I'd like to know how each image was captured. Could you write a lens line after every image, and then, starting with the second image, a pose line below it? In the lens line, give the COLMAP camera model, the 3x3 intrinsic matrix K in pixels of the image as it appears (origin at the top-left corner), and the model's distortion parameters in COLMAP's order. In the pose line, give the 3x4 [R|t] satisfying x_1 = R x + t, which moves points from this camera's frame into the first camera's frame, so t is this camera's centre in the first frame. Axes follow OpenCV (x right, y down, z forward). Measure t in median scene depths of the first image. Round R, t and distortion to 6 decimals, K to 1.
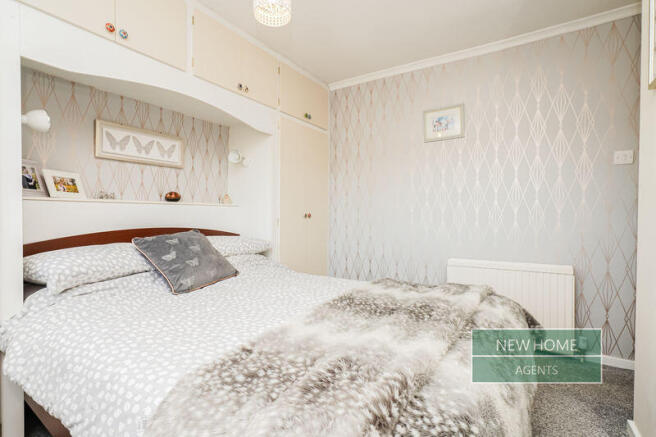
lens RADIAL K [[306.9, 0, 328.7], [0, 306.9, 217.3], [0, 0, 1]] dist [-0.001678, 0.000328]
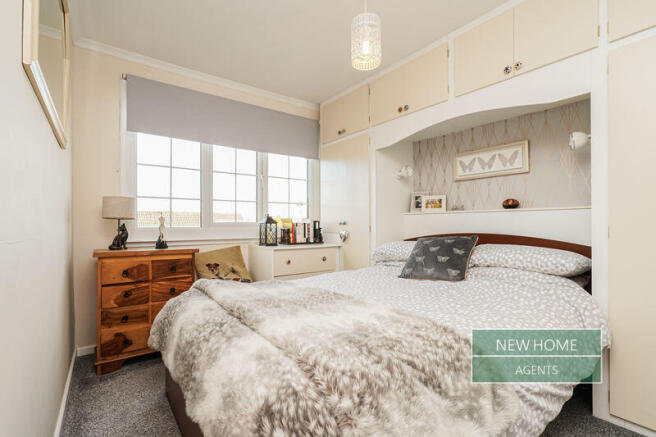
lens RADIAL K [[306.9, 0, 328.7], [0, 306.9, 220.9], [0, 0, 1]] dist [-0.001678, 0.000328]
pose [[-0.322243, -0.015412, -0.946532, 0.671349], [-0.007145, 0.999879, -0.013848, 0.007832], [0.946630, 0.002301, -0.322314, 0.807487]]
